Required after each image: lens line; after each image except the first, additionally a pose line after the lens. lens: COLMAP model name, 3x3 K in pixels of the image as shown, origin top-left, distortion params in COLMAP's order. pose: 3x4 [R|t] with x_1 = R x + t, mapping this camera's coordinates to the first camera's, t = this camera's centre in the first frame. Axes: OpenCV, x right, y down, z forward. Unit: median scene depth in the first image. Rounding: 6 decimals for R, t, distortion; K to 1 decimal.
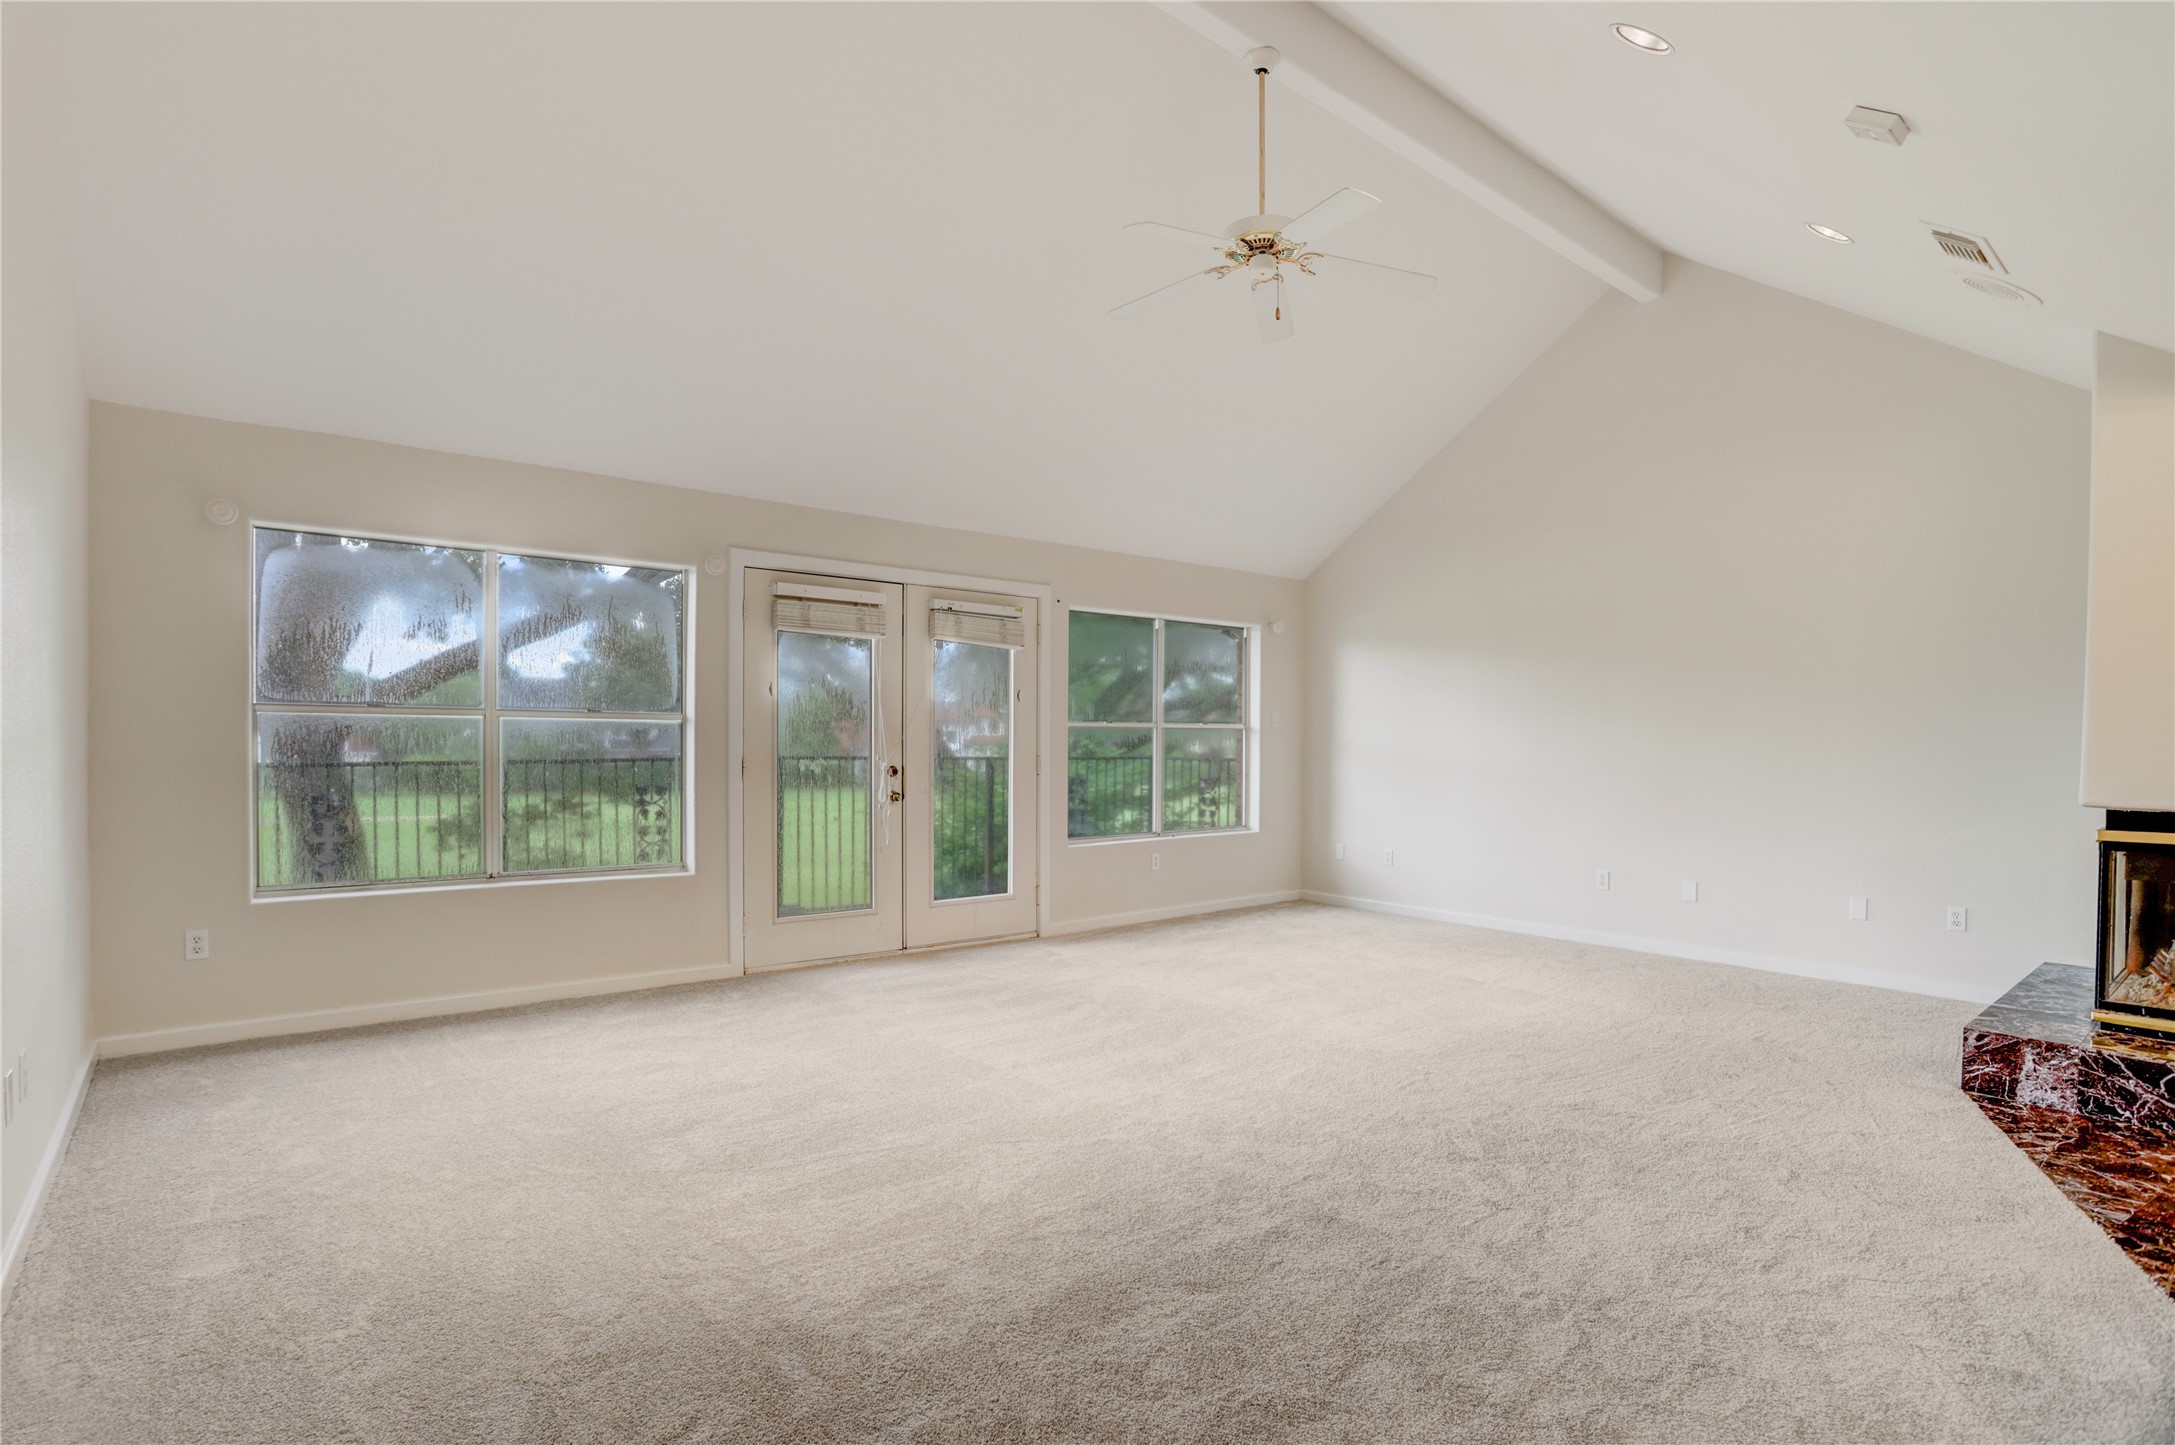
lens RADIAL K [[1061.3, 0, 1079.3], [0, 1061.3, 715.5], [0, 0, 1]] dist [-0.059863, 0.024102]
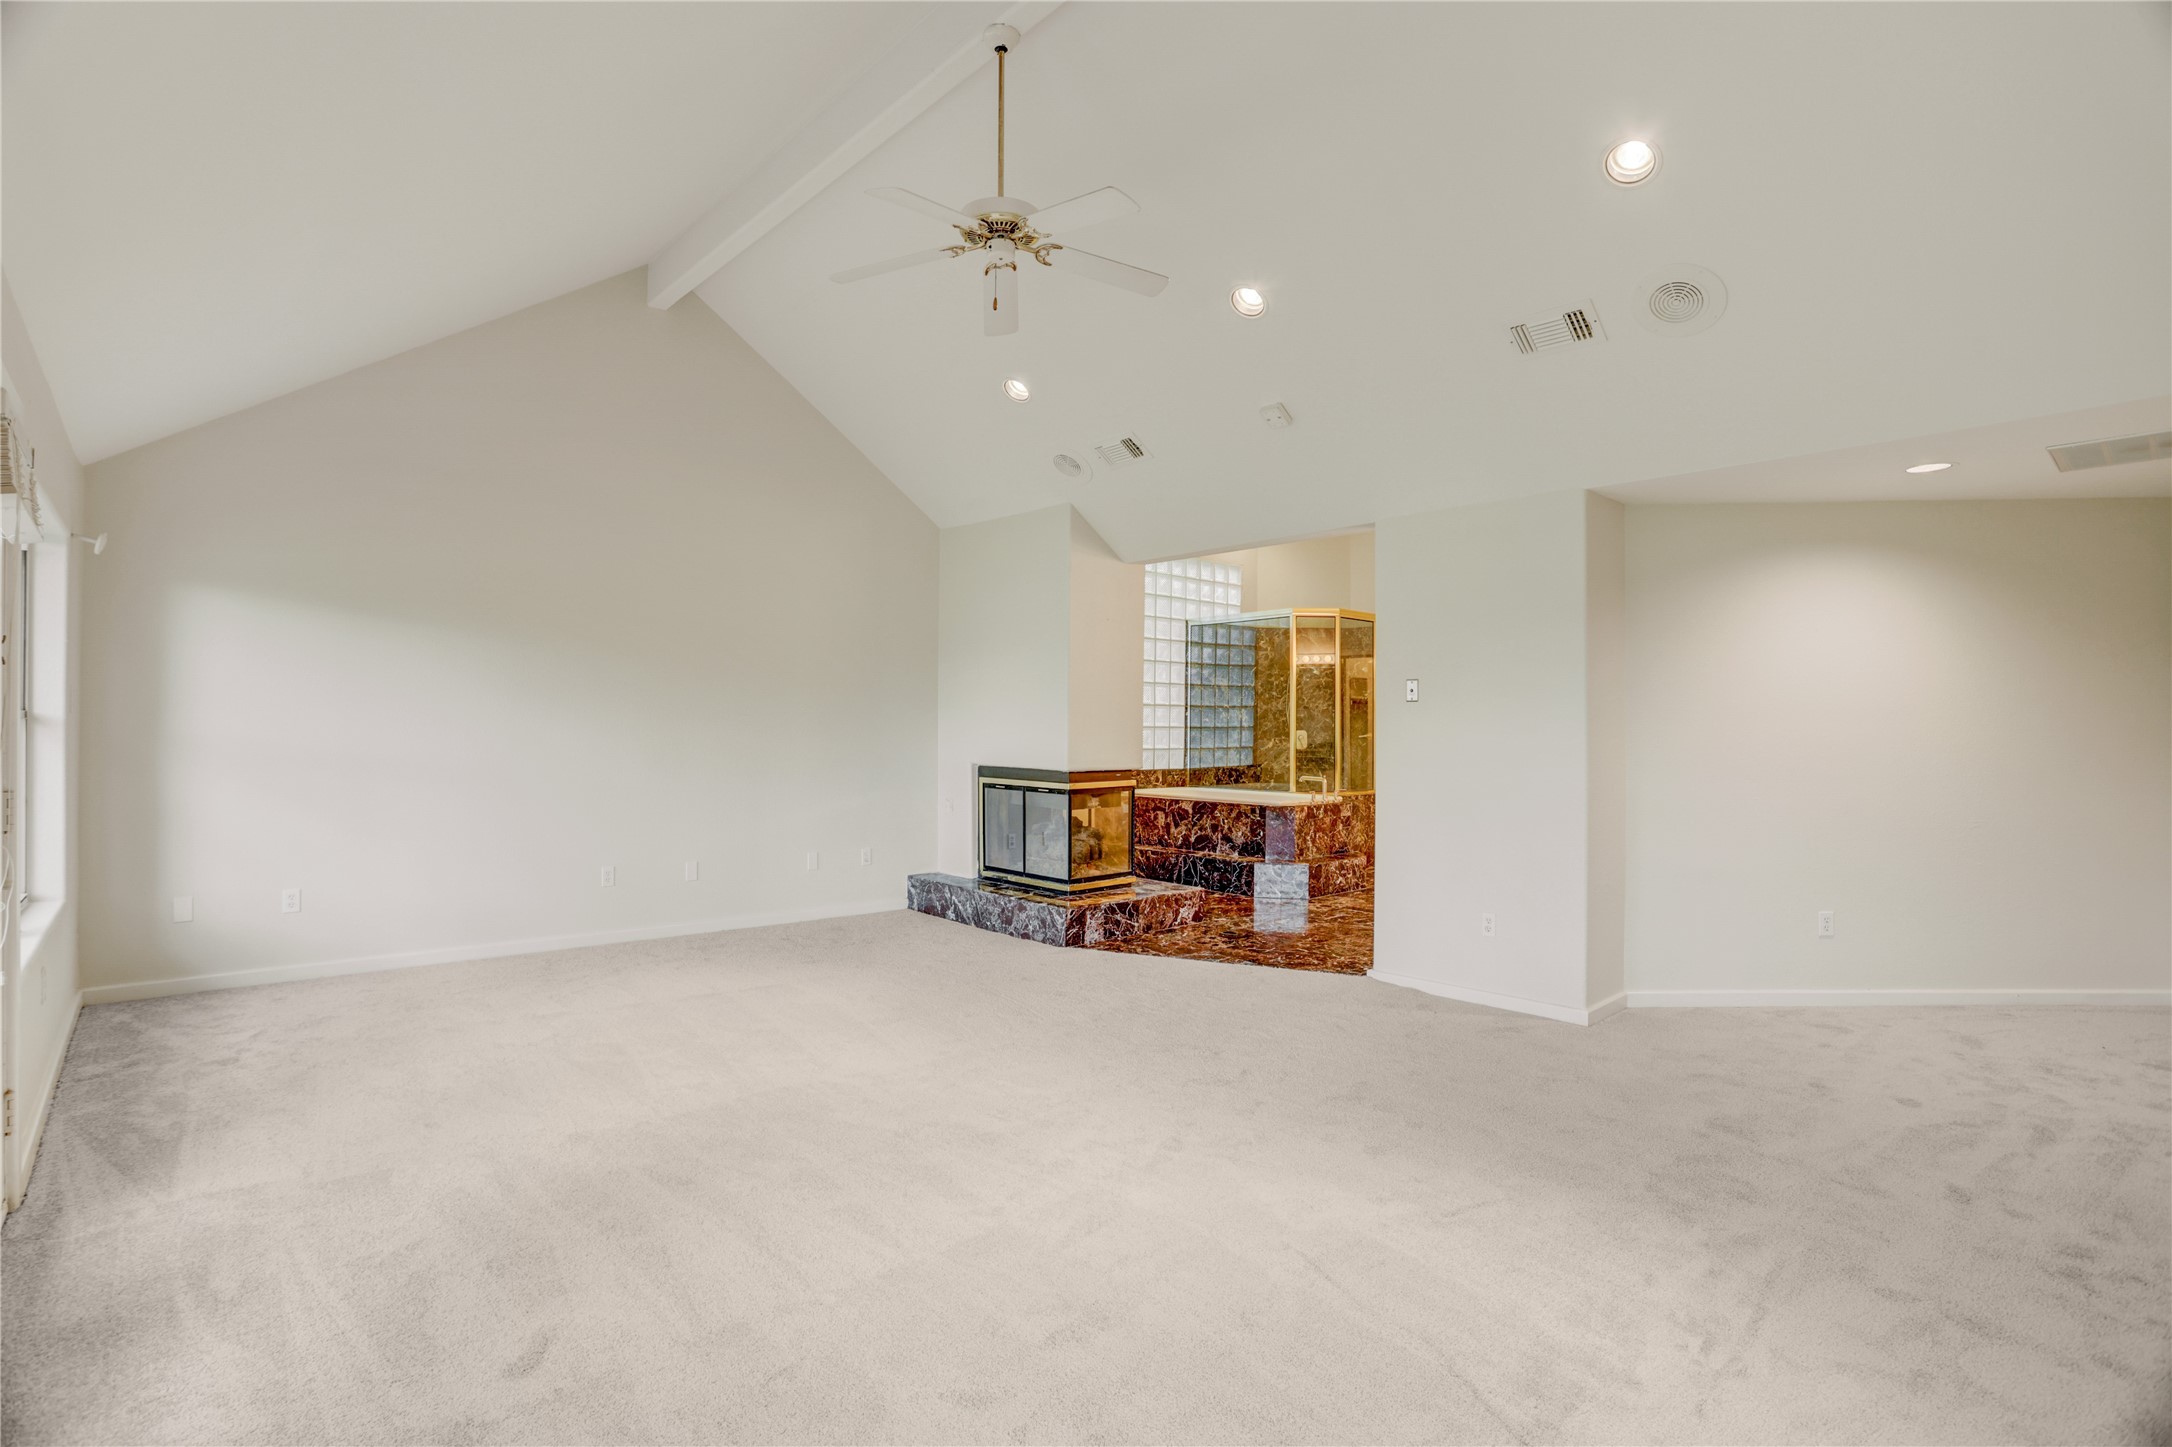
lens RADIAL K [[1059.8, 0, 1077.8], [0, 1059.8, 716.5], [0, 0, 1]] dist [-0.059863, 0.024102]
pose [[-0.039083, -0.002421, 0.999233, -0.602440], [-0.030553, 0.999532, 0.001227, -0.005717], [-0.998769, -0.030482, -0.039139, 0.761023]]
